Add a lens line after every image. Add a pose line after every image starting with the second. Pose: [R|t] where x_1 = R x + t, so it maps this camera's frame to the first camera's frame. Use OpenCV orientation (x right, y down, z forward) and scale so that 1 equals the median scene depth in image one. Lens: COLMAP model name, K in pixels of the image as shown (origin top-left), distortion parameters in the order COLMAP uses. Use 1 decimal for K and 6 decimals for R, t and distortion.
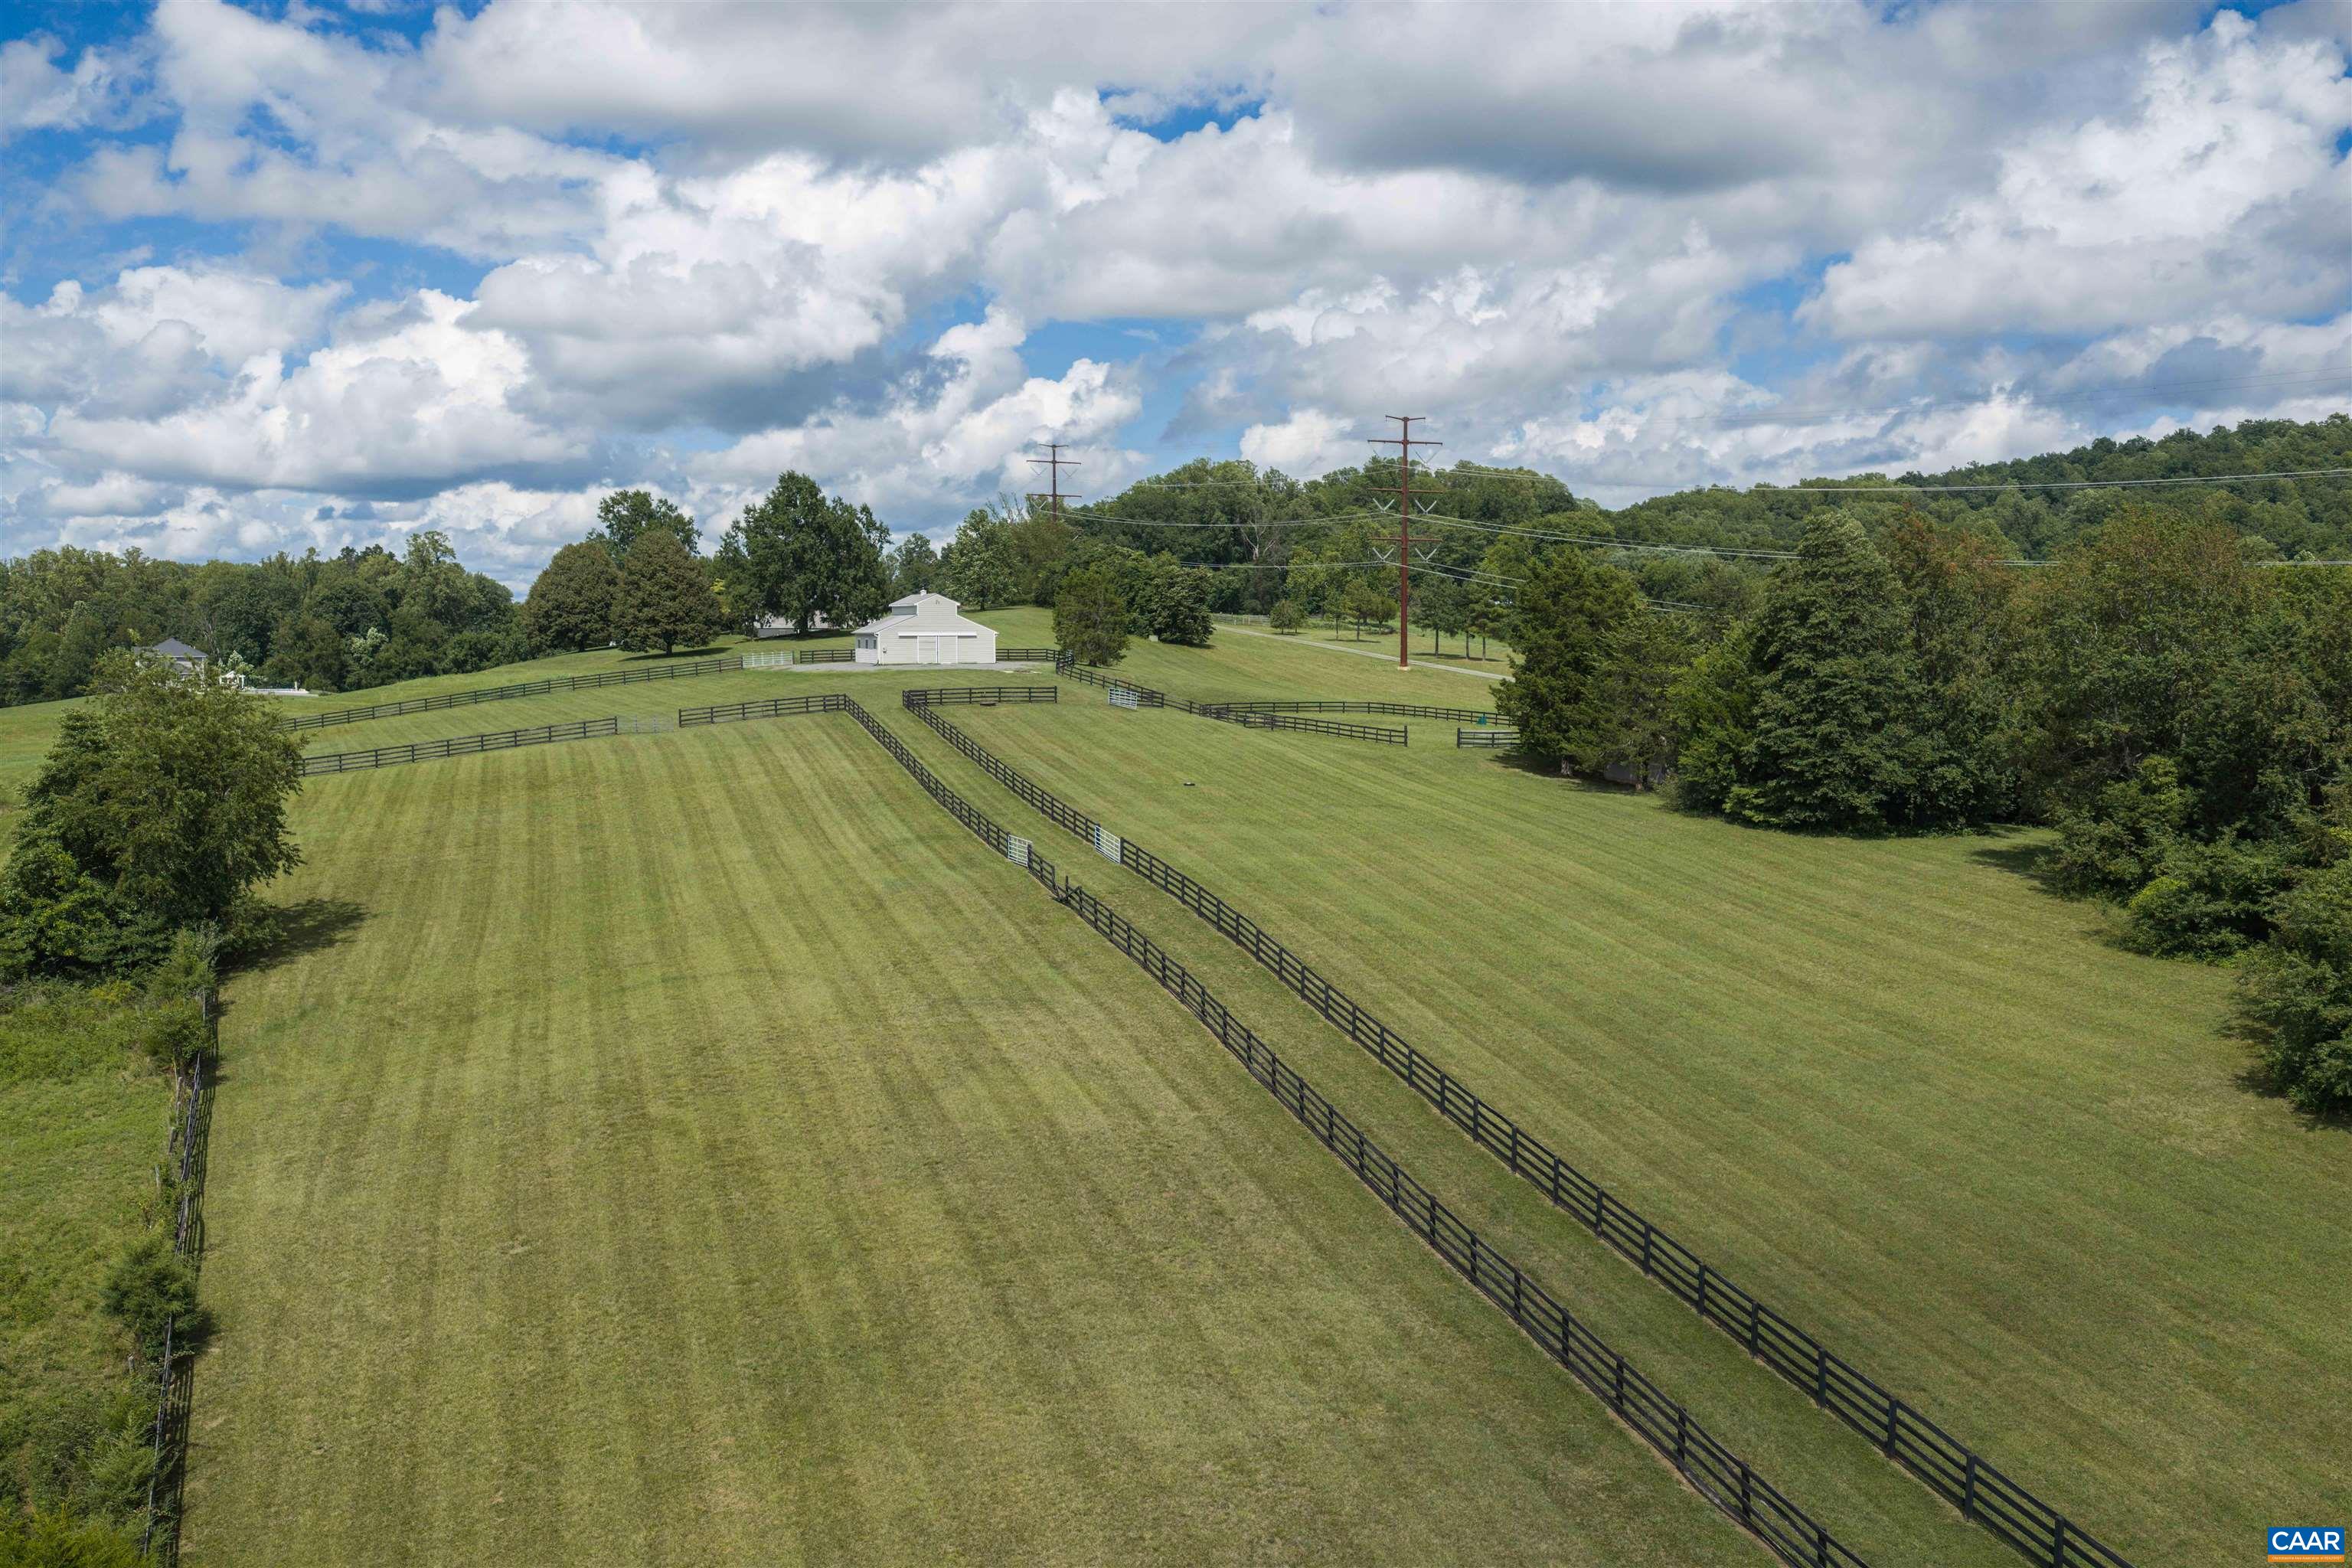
lens RADIAL K [[1950.9, 0, 1161.5], [0, 1950.9, 744.6], [0, 0, 1]] dist [0.005819, -0.009270]
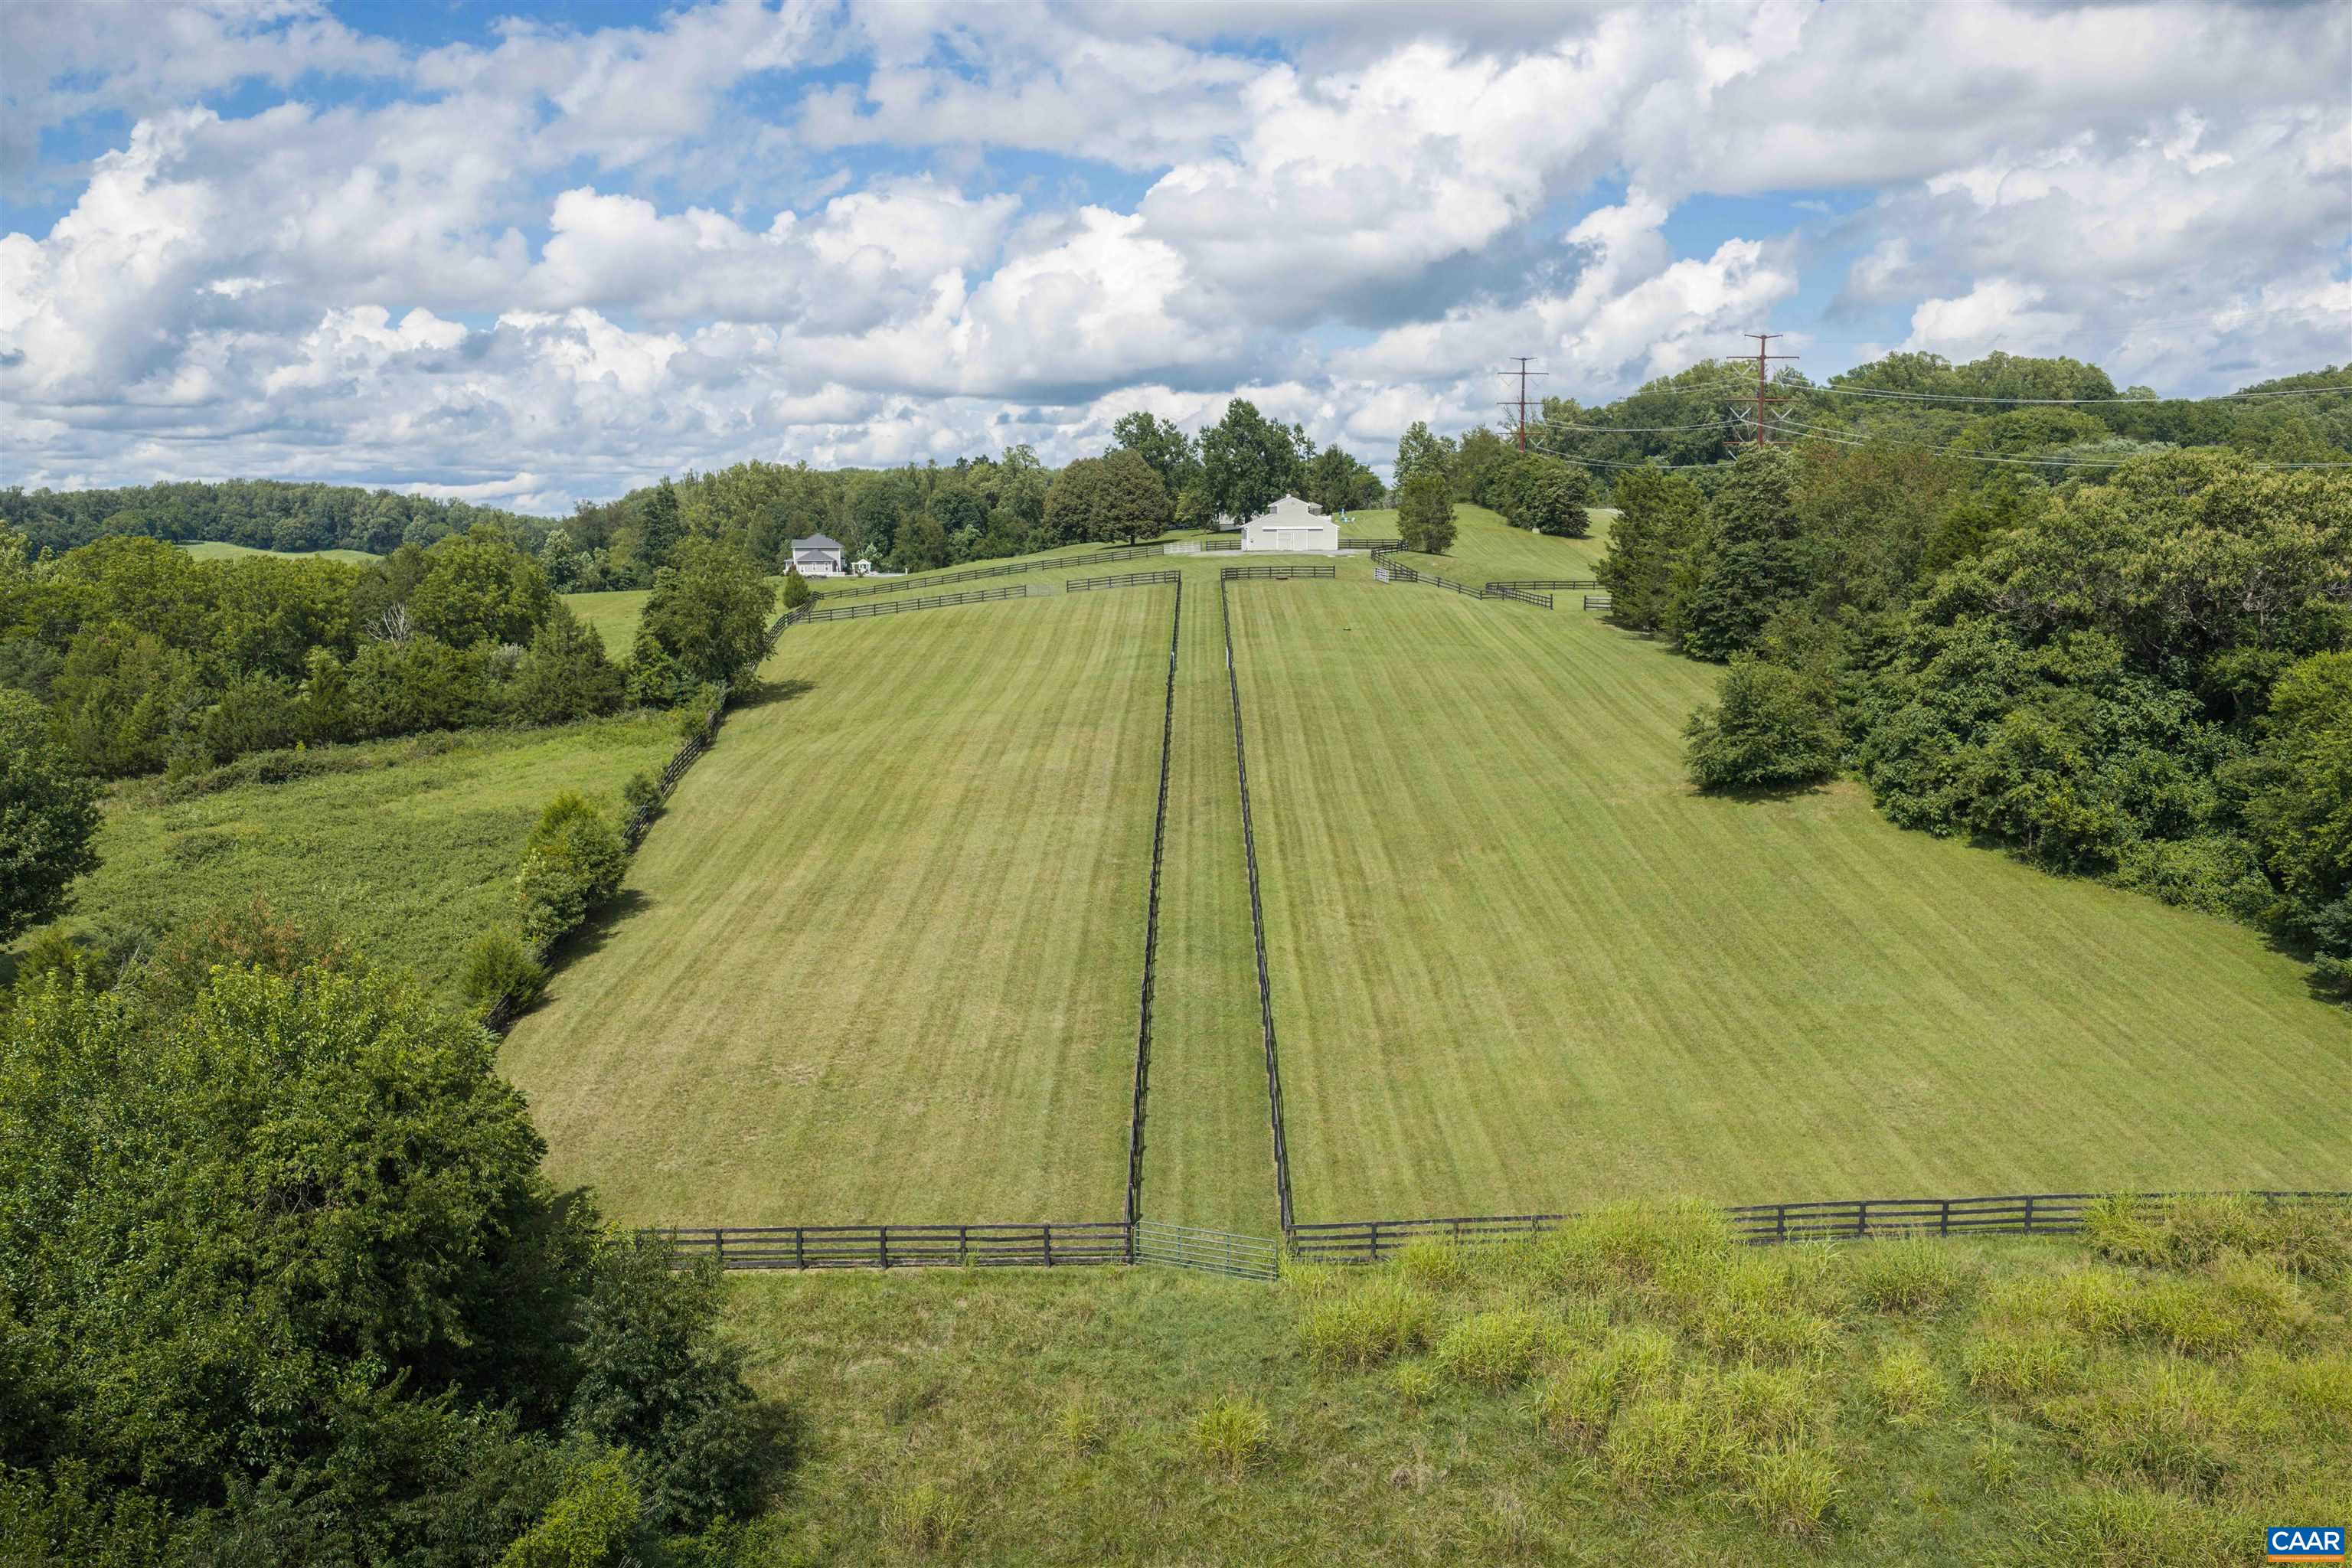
lens RADIAL K [[1942.2, 0, 1180.2], [0, 1942.2, 802.8], [0, 0, 1]] dist [0.023987, -0.040375]
pose [[0.951125, 0.039542, -0.306265, 0.096551], [-0.013935, 0.996253, 0.085352, 0.007587], [0.308492, -0.076912, 0.948112, -0.124339]]
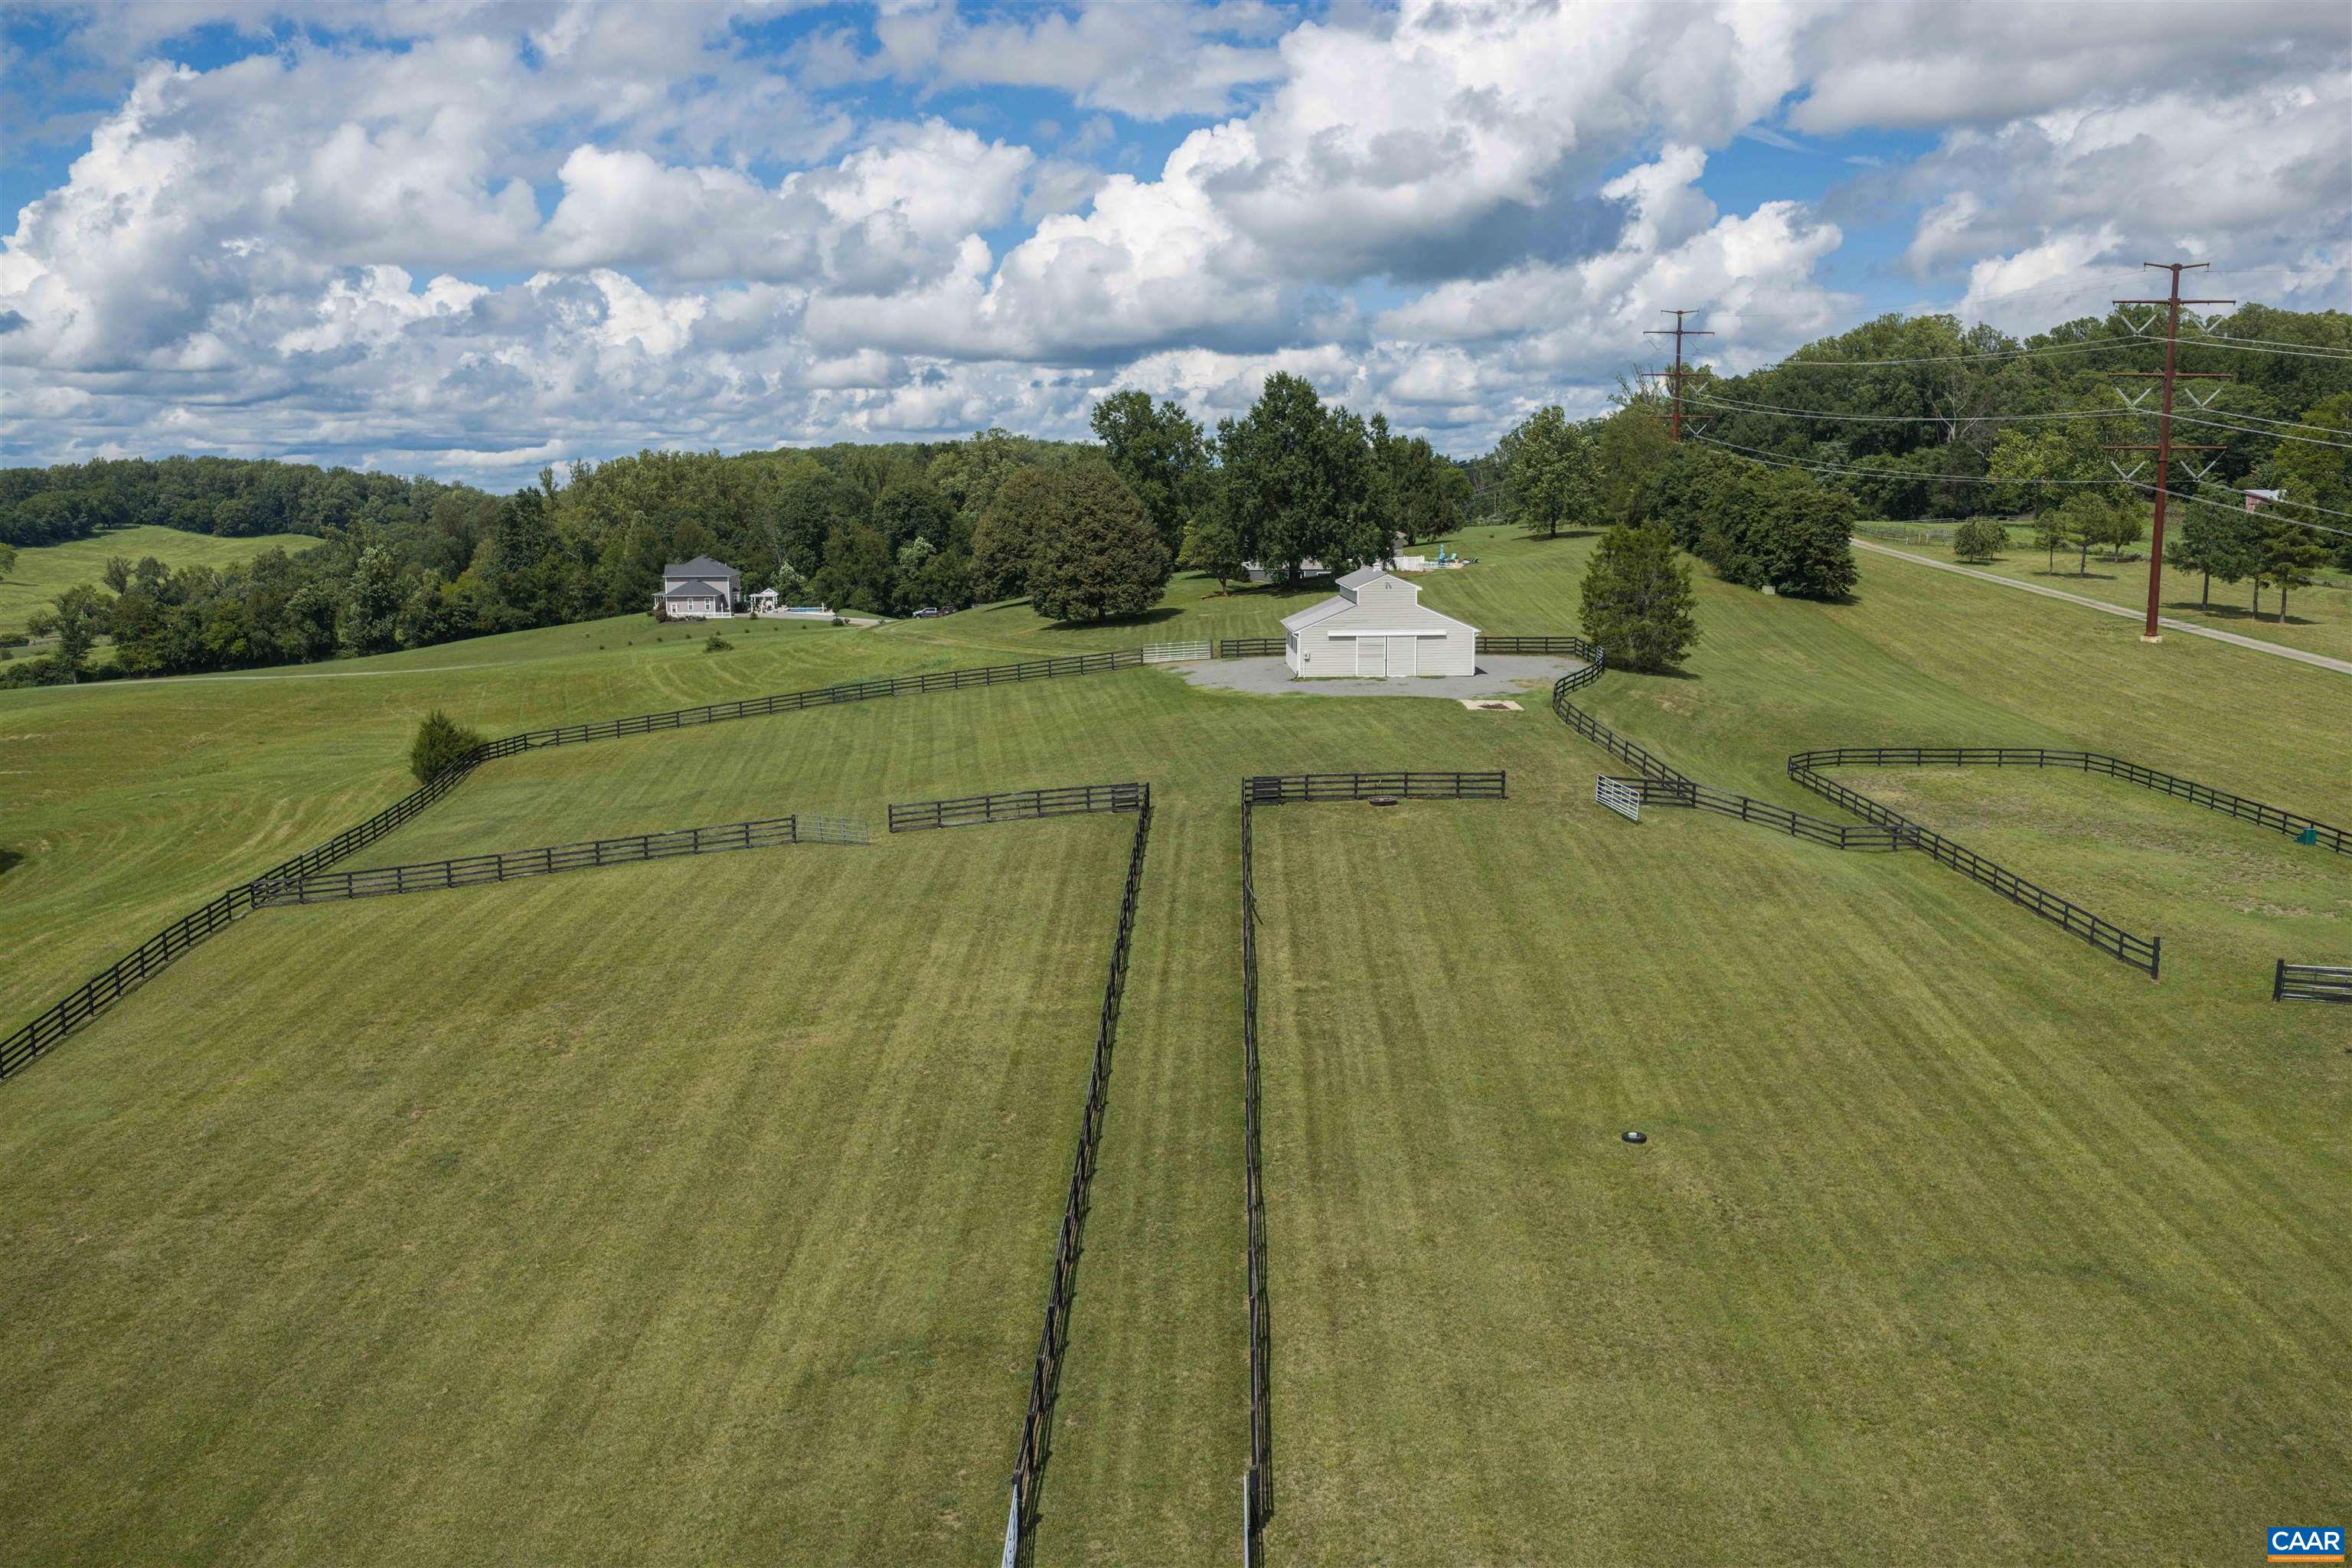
lens RADIAL K [[1942.2, 0, 1180.2], [0, 1942.2, 802.8], [0, 0, 1]] dist [0.023987, -0.040375]
pose [[0.945115, 0.045961, -0.323489, 0.016123], [-0.012970, 0.994554, 0.103411, -0.029067], [0.326481, -0.093540, 0.940564, 0.146354]]
